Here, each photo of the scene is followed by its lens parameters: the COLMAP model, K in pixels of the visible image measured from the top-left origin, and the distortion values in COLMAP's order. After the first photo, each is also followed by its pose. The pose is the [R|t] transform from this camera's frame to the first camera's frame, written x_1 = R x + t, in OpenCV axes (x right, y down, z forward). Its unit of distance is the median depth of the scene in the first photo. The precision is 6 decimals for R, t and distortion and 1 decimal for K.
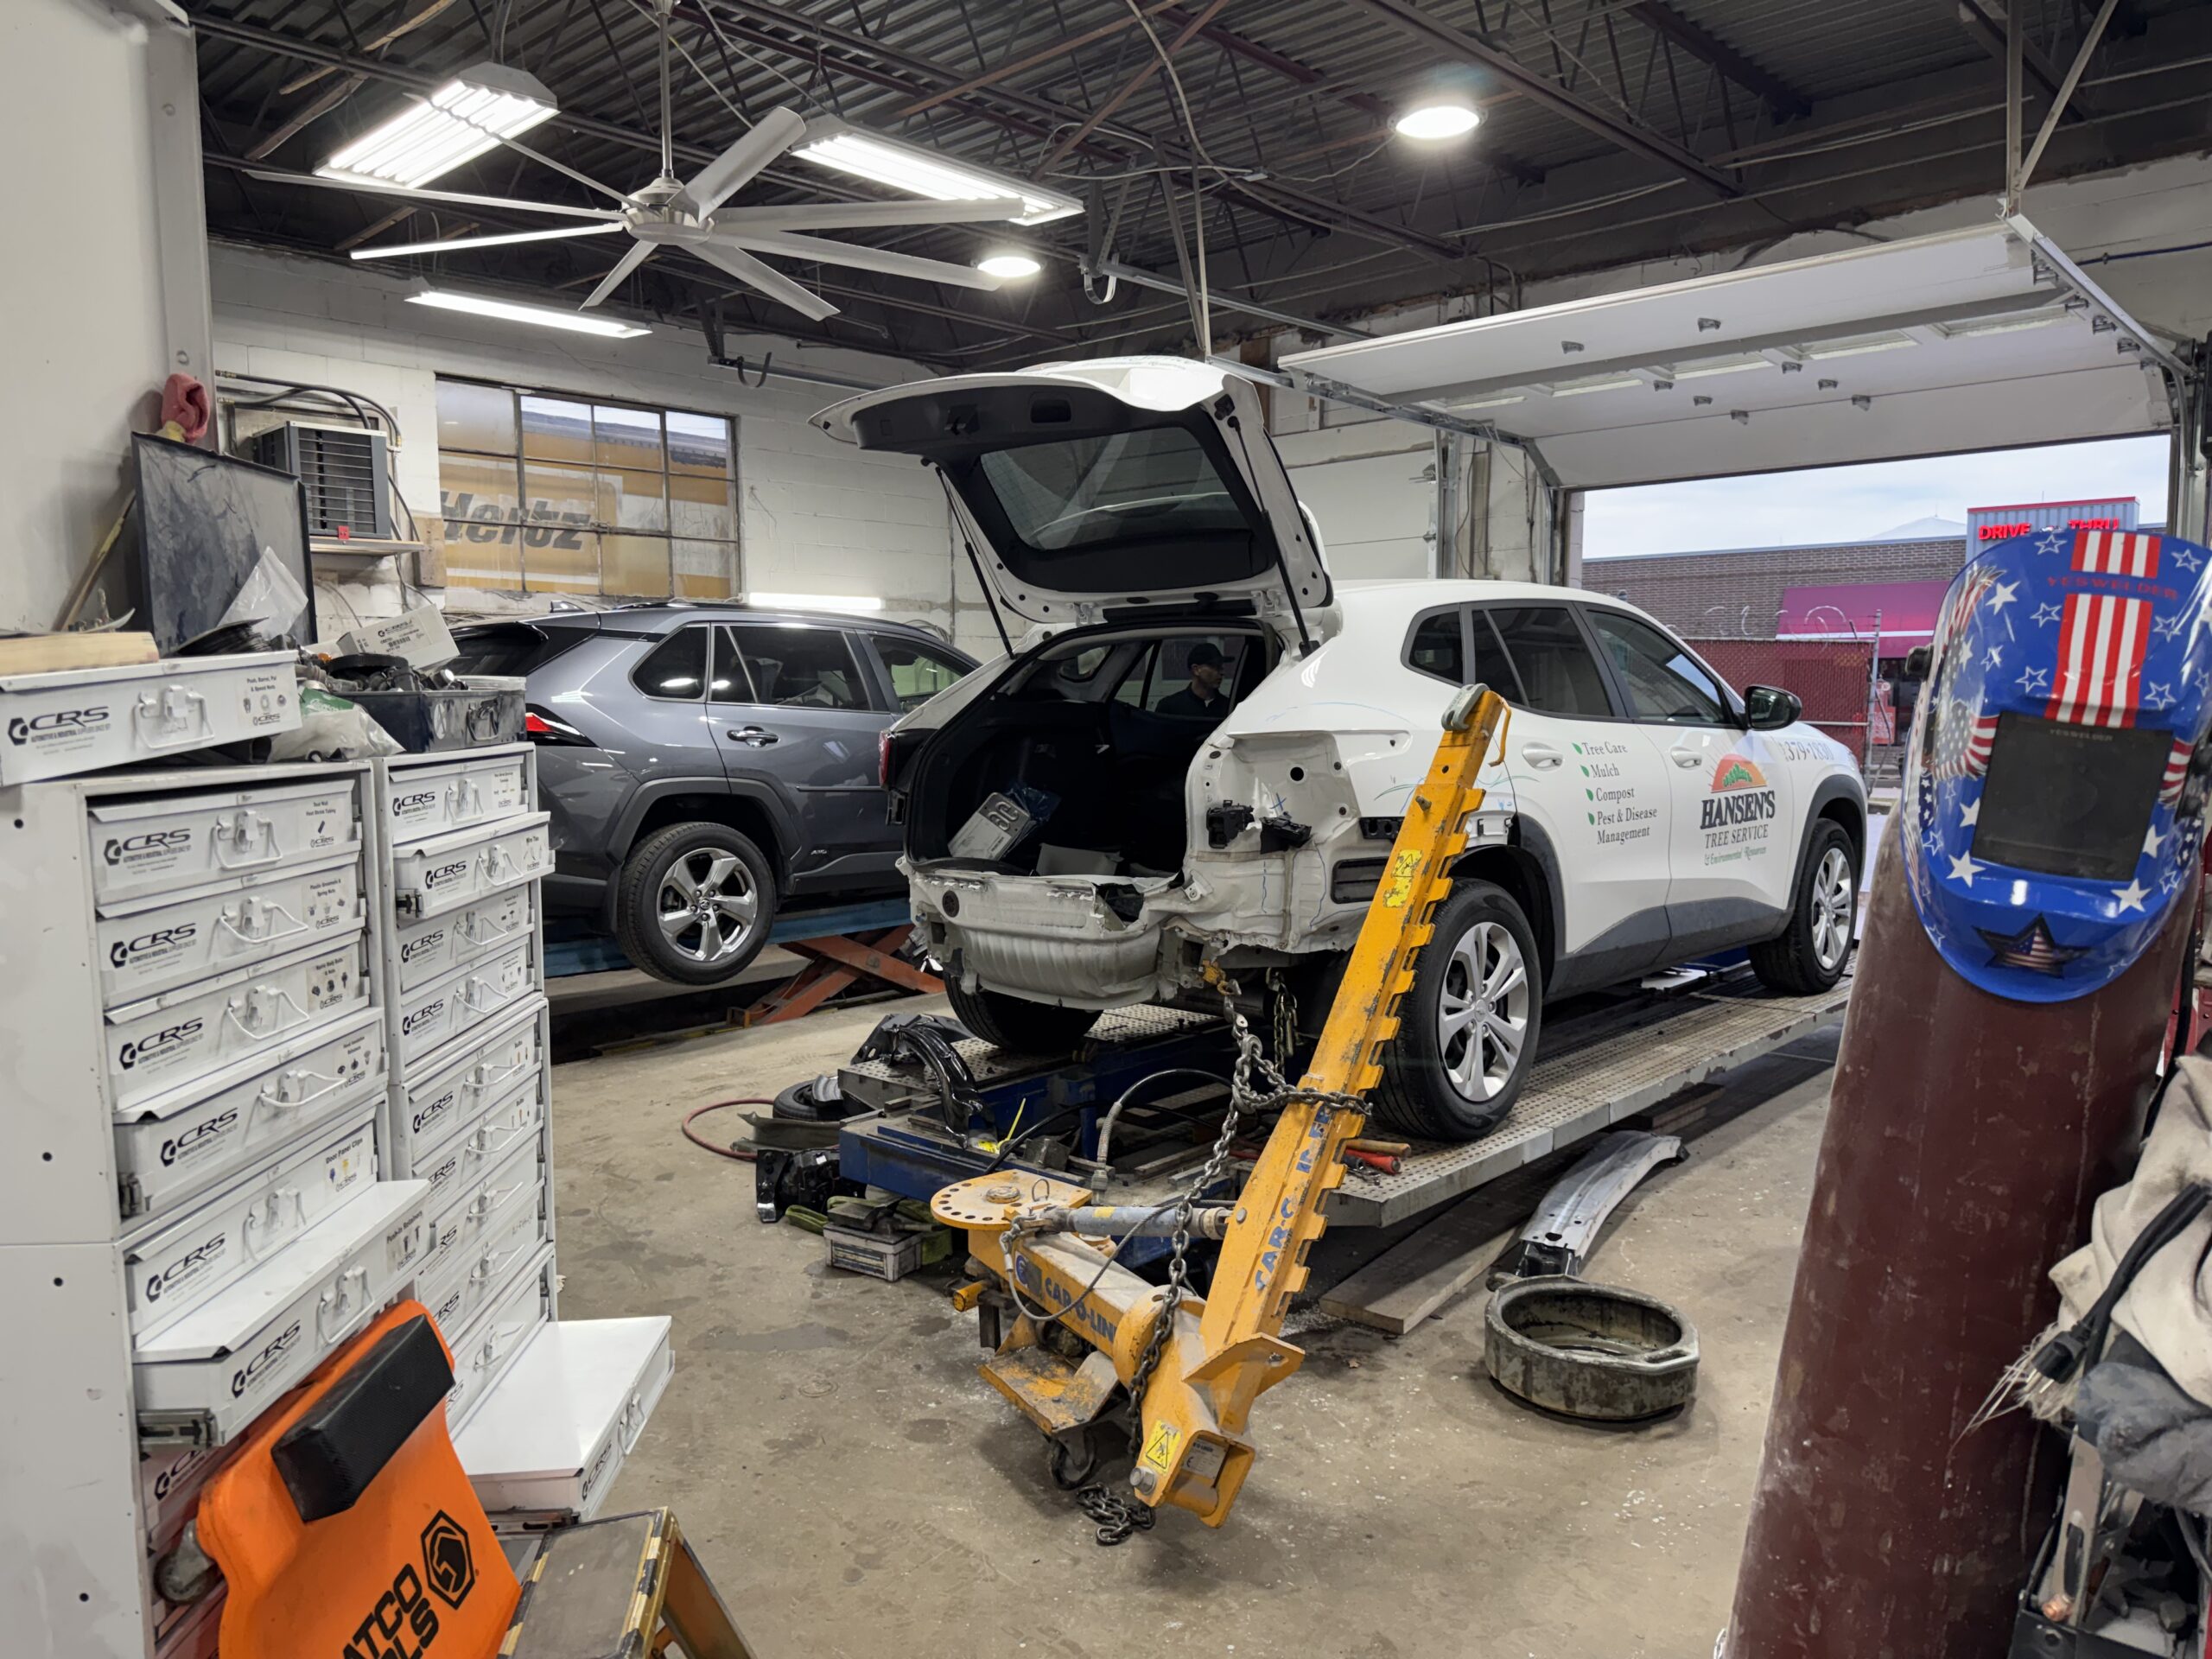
lens RADIAL K [[1541.2, 0, 1121.4], [0, 1541.2, 839.8], [0, 0, 1]] dist [0.084301, -0.103090]
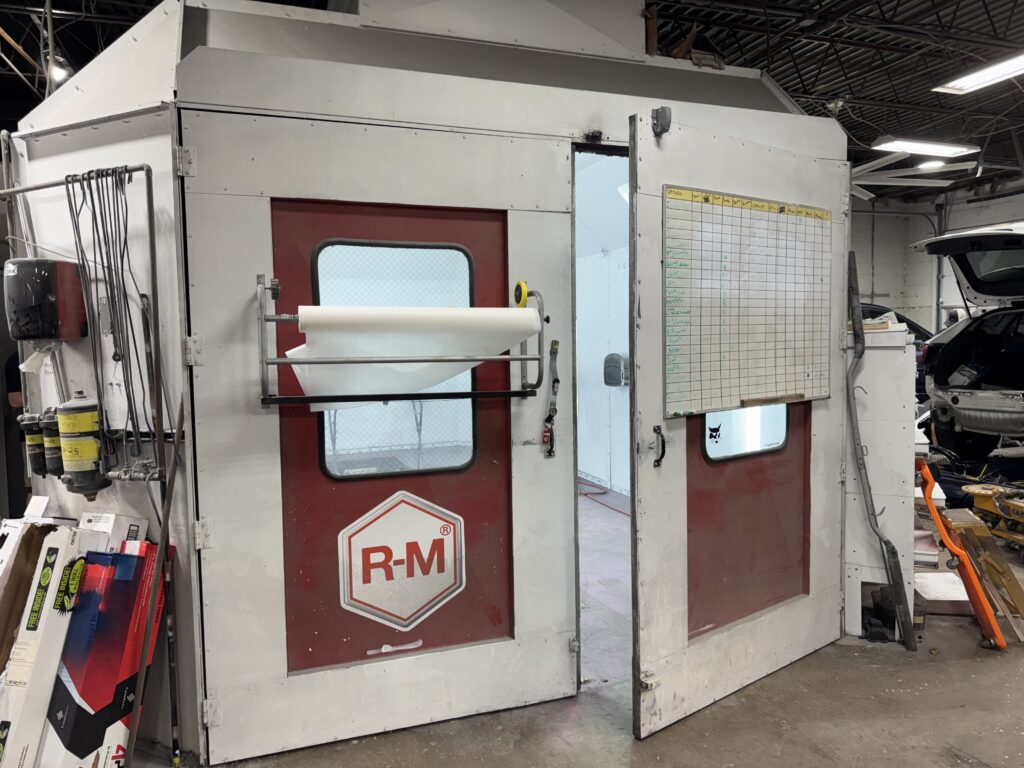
lens RADIAL K [[713.5, 0, 496.6], [0, 713.5, 383.9], [0, 0, 1]] dist [0.084301, -0.103090]
pose [[0.876818, 0.024871, -0.480179, -0.199219], [-0.037480, 0.999158, -0.016687, 0.061396], [0.479360, 0.032628, 0.877012, -0.632364]]
